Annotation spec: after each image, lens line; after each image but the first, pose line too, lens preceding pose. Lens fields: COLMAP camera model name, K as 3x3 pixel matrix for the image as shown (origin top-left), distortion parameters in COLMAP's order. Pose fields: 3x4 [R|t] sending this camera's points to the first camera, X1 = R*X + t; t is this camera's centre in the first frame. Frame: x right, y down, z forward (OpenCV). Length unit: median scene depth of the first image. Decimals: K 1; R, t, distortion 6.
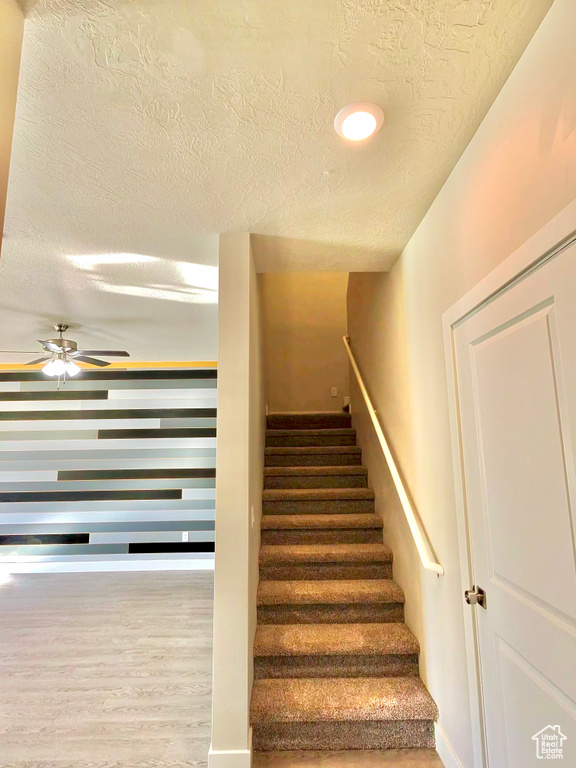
lens RADIAL K [[414.0, 0, 288.0], [0, 414.0, 384.0], [0, 0, 1]] dist [-0.002043, -0.000915]
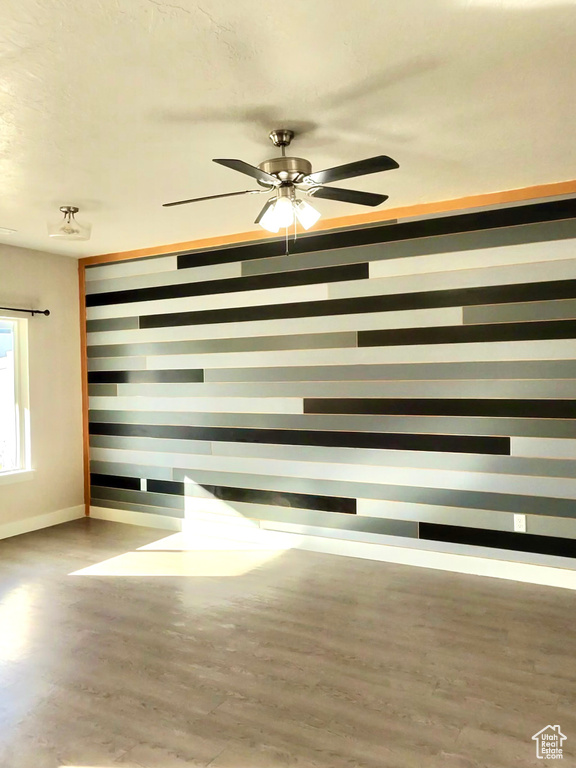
lens RADIAL K [[610.9, 0, 288.0], [0, 610.9, 384.0], [0, 0, 1]] dist [-0.000696, -0.000606]
pose [[0.861660, 0.006380, -0.507445, -0.115364], [0.088159, 0.982836, 0.162054, 0.038638], [0.499769, -0.184372, 0.846308, 0.228430]]
